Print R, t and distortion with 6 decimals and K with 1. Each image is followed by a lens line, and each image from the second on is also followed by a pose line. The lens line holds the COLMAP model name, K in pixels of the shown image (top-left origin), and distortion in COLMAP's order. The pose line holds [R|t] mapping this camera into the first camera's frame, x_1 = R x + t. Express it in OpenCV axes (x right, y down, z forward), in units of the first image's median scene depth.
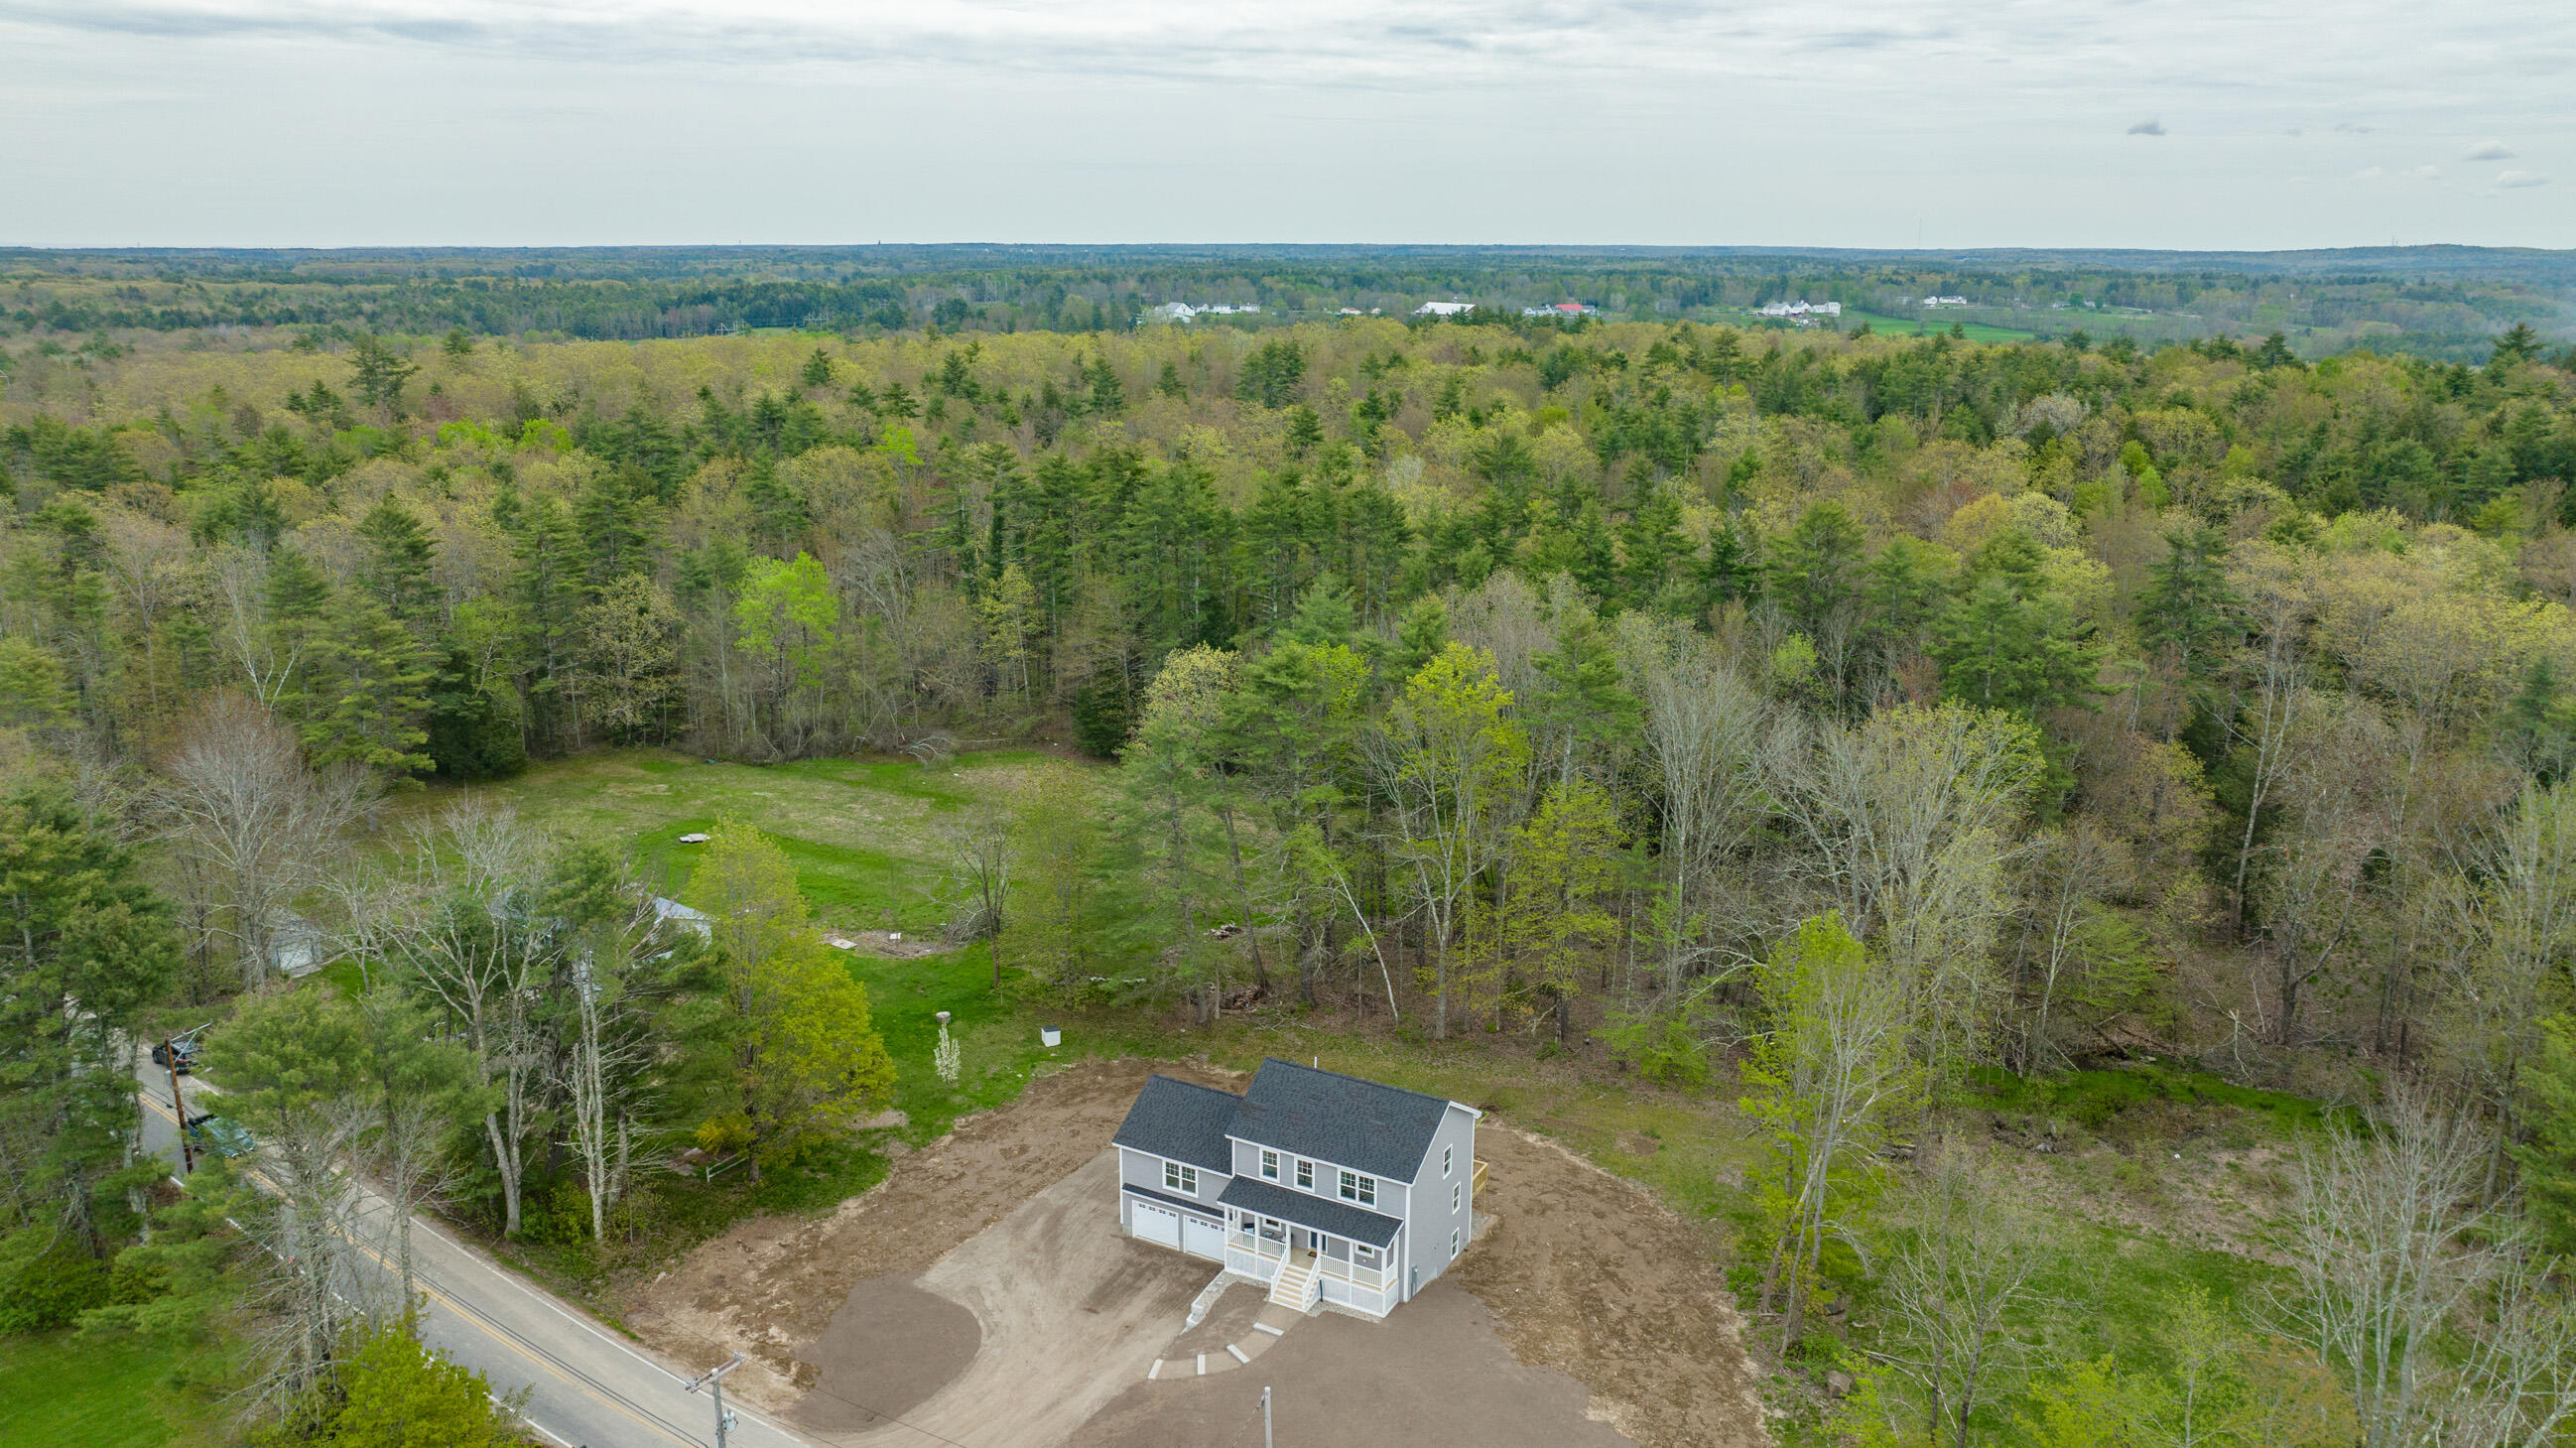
lens RADIAL K [[1764.0, 0, 1299.6], [0, 1764.0, 722.1], [0, 0, 1]] dist [-0.021819, 0.011040]
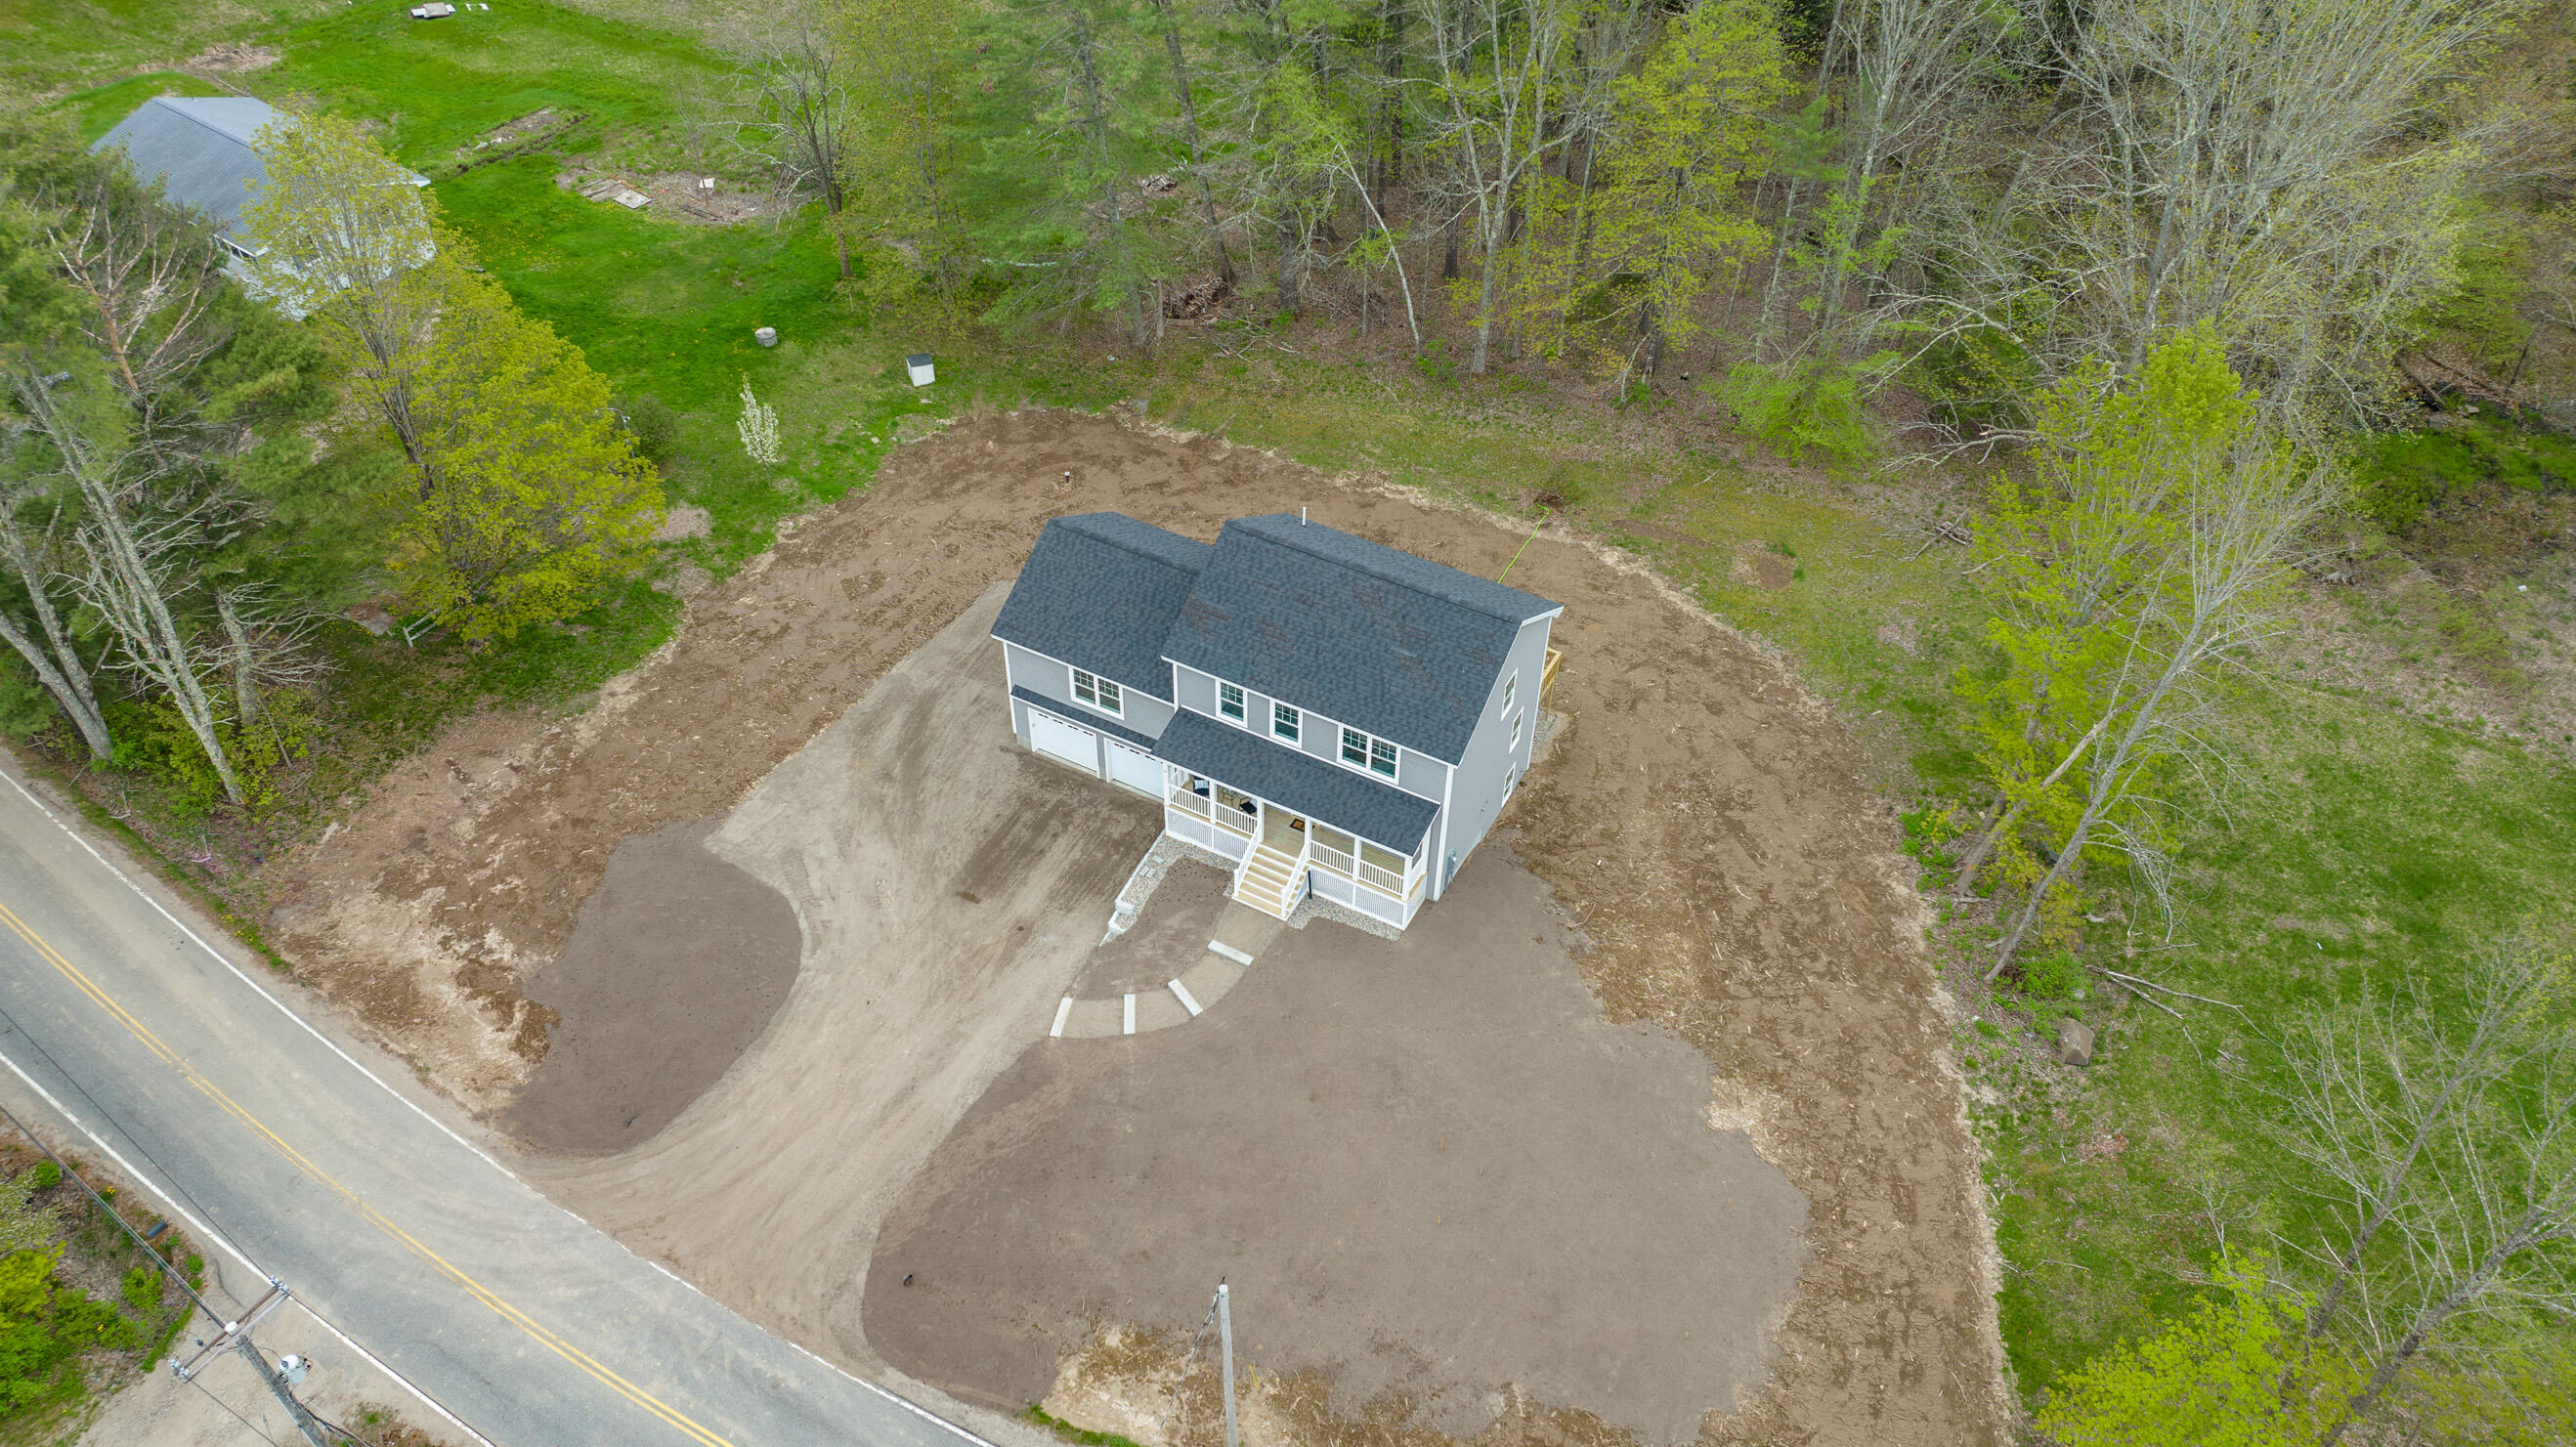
lens RADIAL K [[1763.7, 0, 1287.0], [0, 1763.7, 669.0], [0, 0, 1]] dist [-0.021819, 0.011040]
pose [[0.999951, 0.004996, 0.008563, -0.002377], [-0.008414, 0.884467, 0.466528, -0.056114], [-0.005243, -0.466577, 0.884465, 0.428204]]
